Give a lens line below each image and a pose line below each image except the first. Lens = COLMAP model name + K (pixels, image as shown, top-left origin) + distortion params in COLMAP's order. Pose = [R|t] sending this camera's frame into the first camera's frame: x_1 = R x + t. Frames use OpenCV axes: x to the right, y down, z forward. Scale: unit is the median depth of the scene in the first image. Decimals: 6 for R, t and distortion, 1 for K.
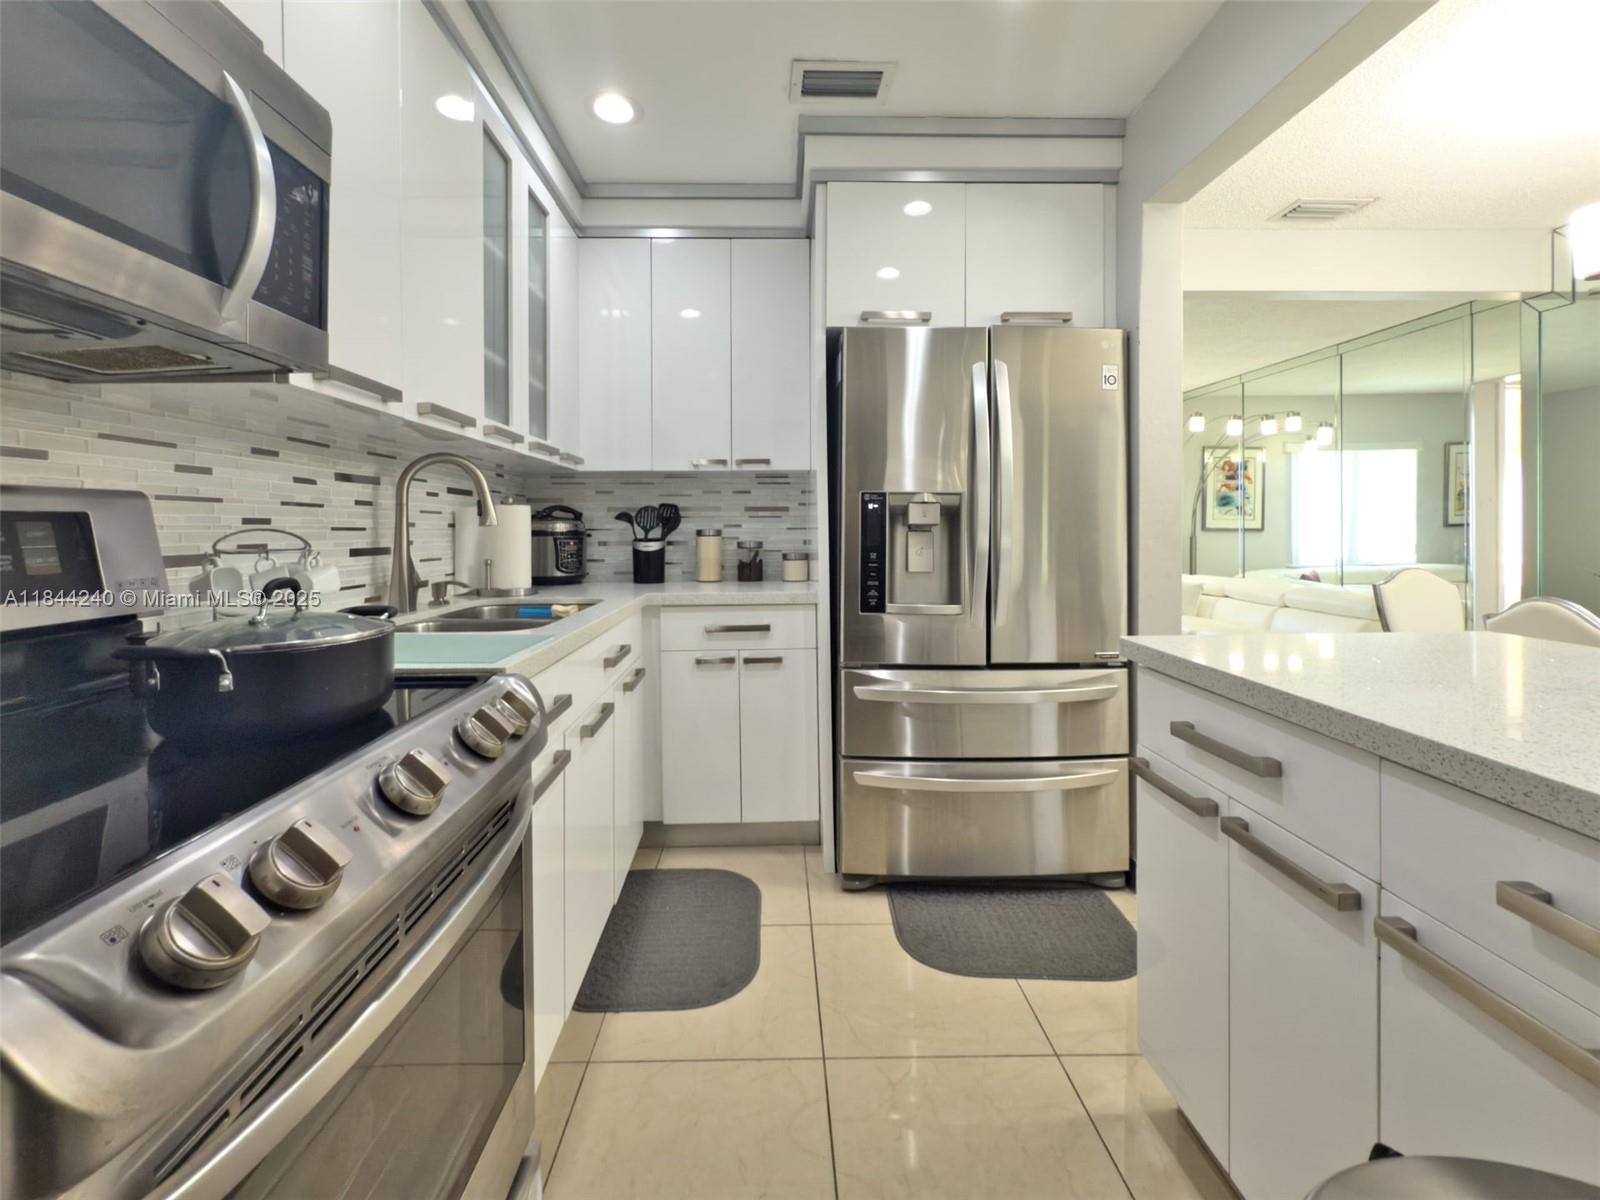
lens RADIAL K [[692.1, 0, 787.2], [0, 692.1, 523.7], [0, 0, 1]] dist [0.000839, -0.000022]
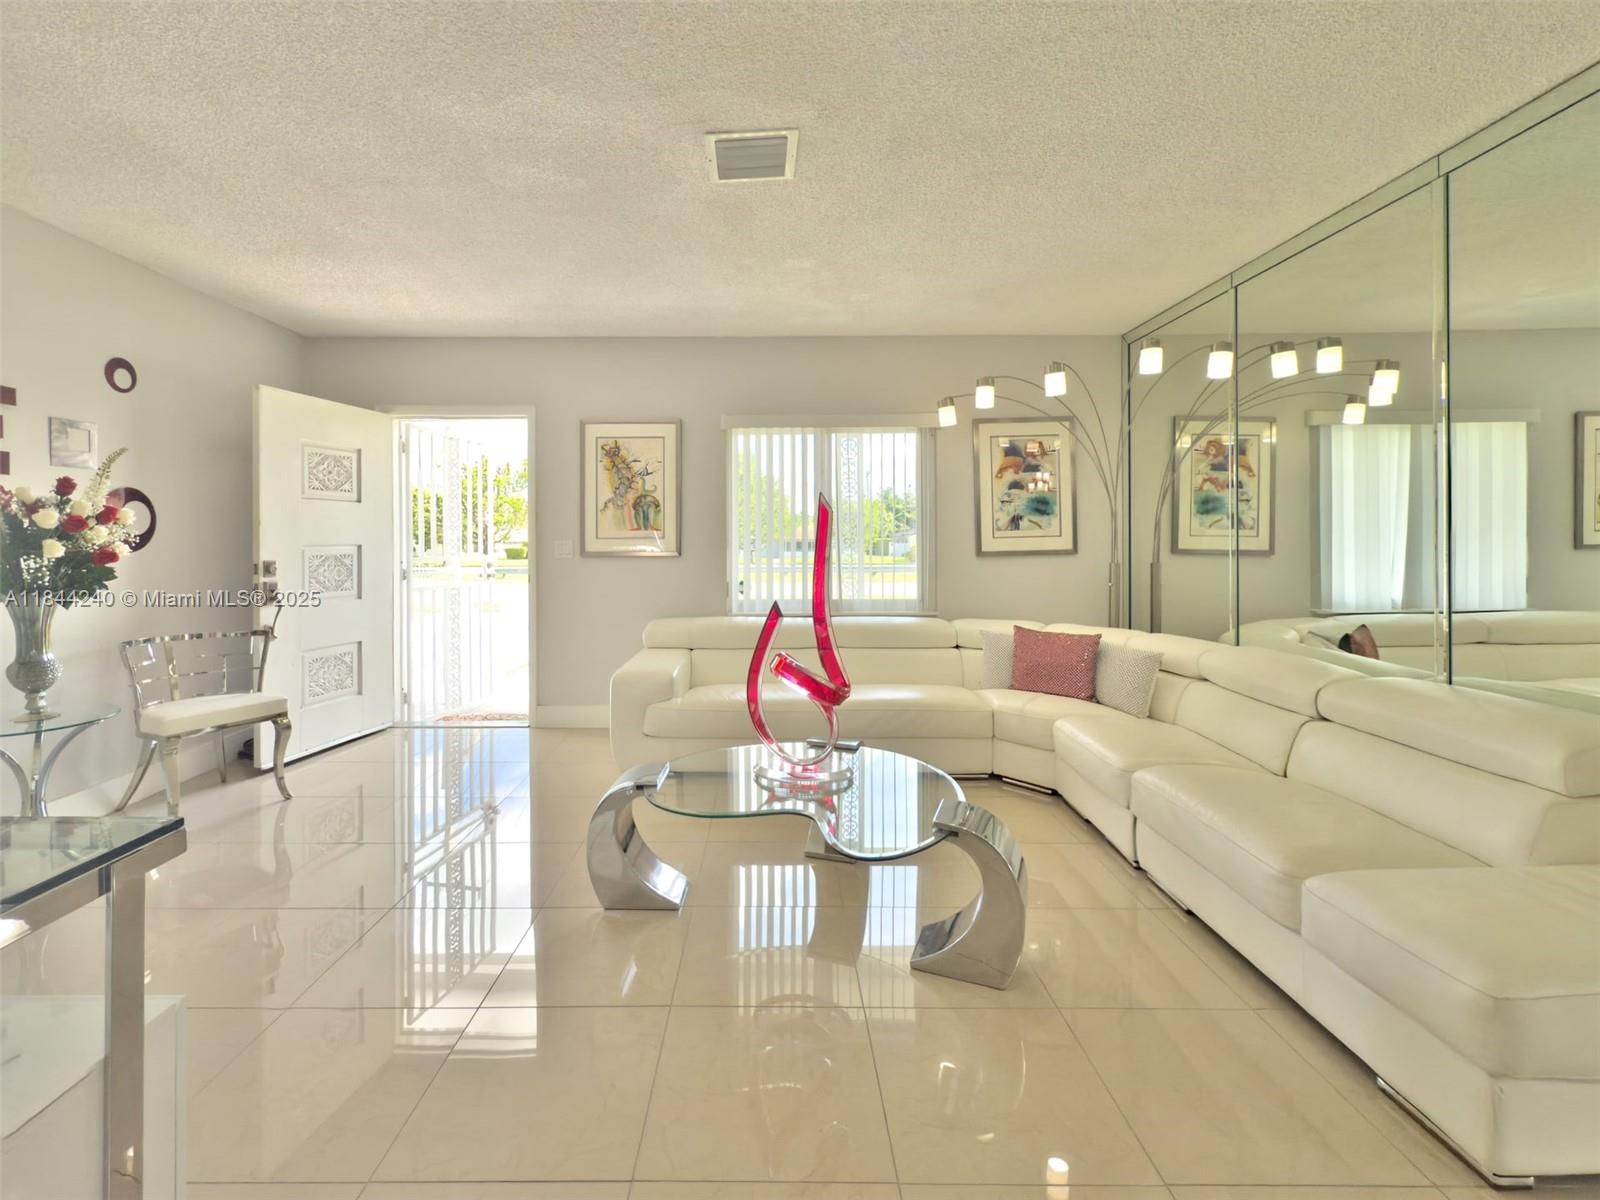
lens RADIAL K [[699.2, 0, 766.1], [0, 699.2, 537.9], [0, 0, 1]] dist [0.002171, 0.000312]
pose [[0.999769, 0.002649, -0.021328, 0.799139], [-0.002687, 0.999995, -0.001778, -0.005828], [0.021324, 0.001835, 0.999771, 1.172981]]
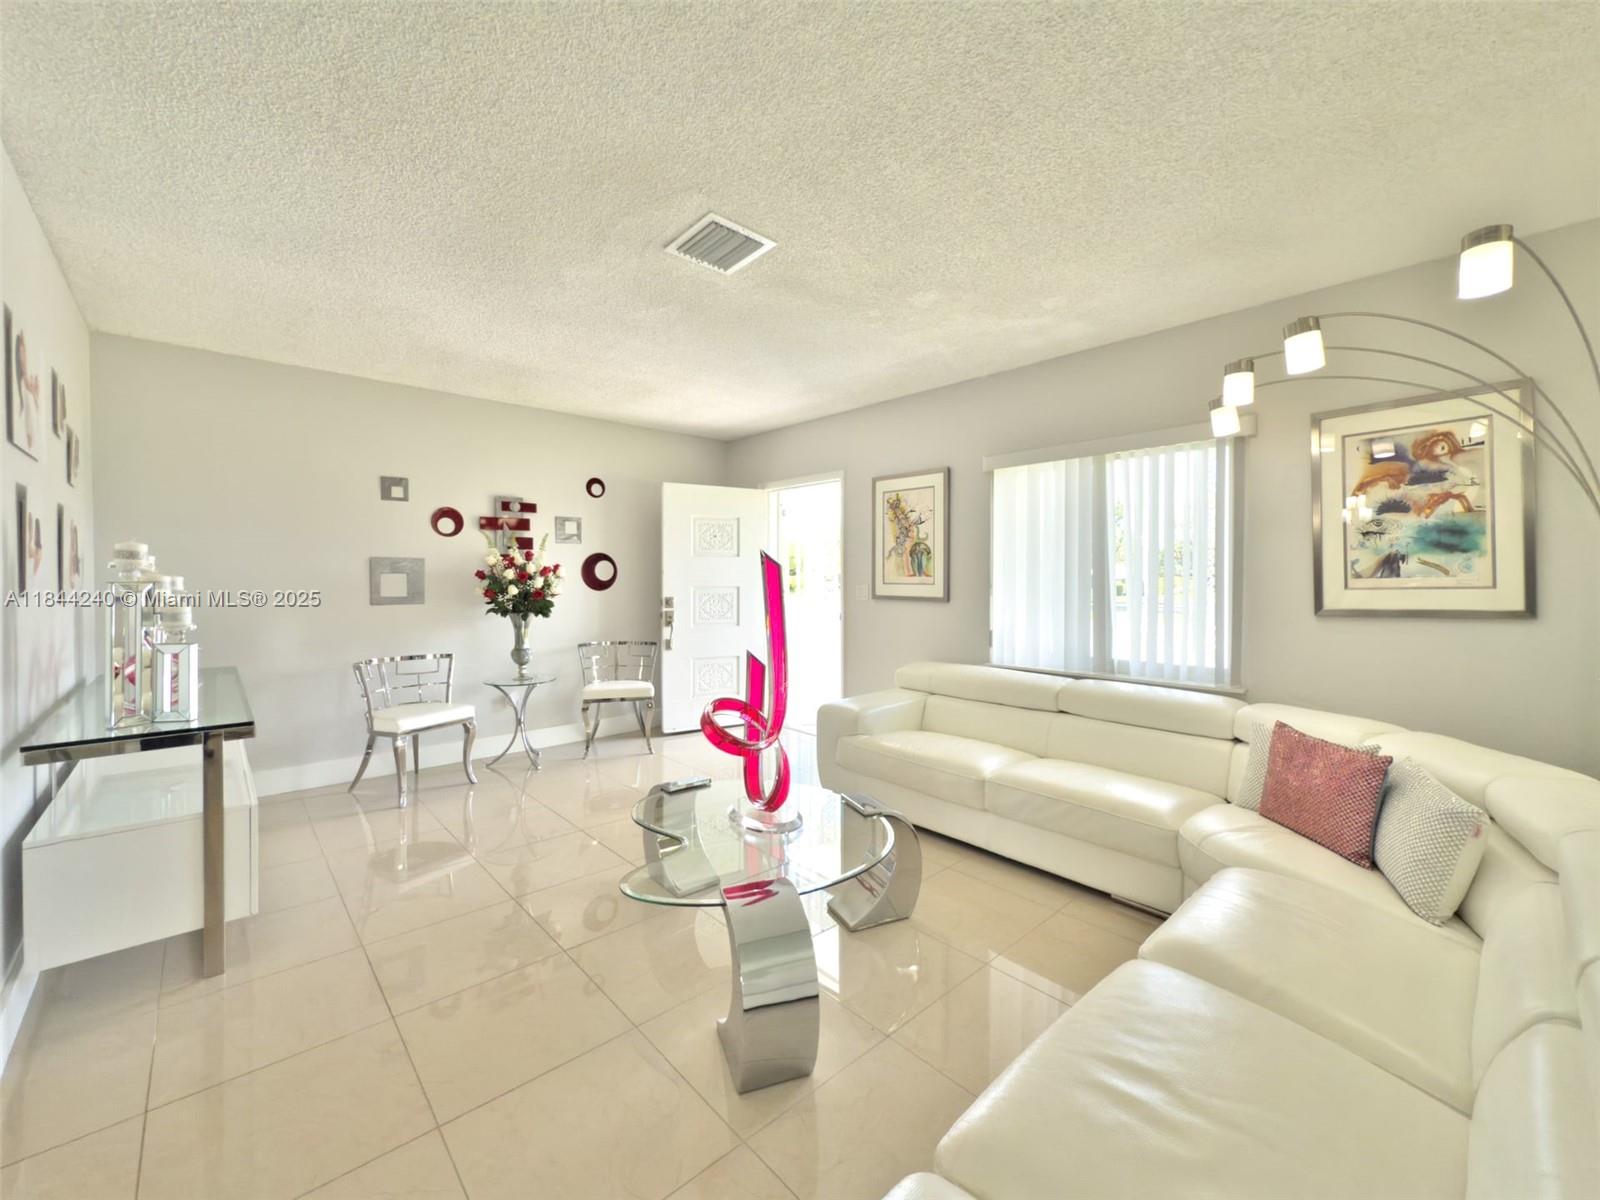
lens RADIAL K [[651.7, 0, 801.0], [0, 651.7, 577.6], [0, 0, 1]] dist [0.000526, 0.000023]
pose [[0.663782, 0.006308, -0.747900, 1.620462], [-0.002353, 0.999977, 0.006345, -0.037021], [0.747922, -0.002452, 0.663782, 1.585270]]
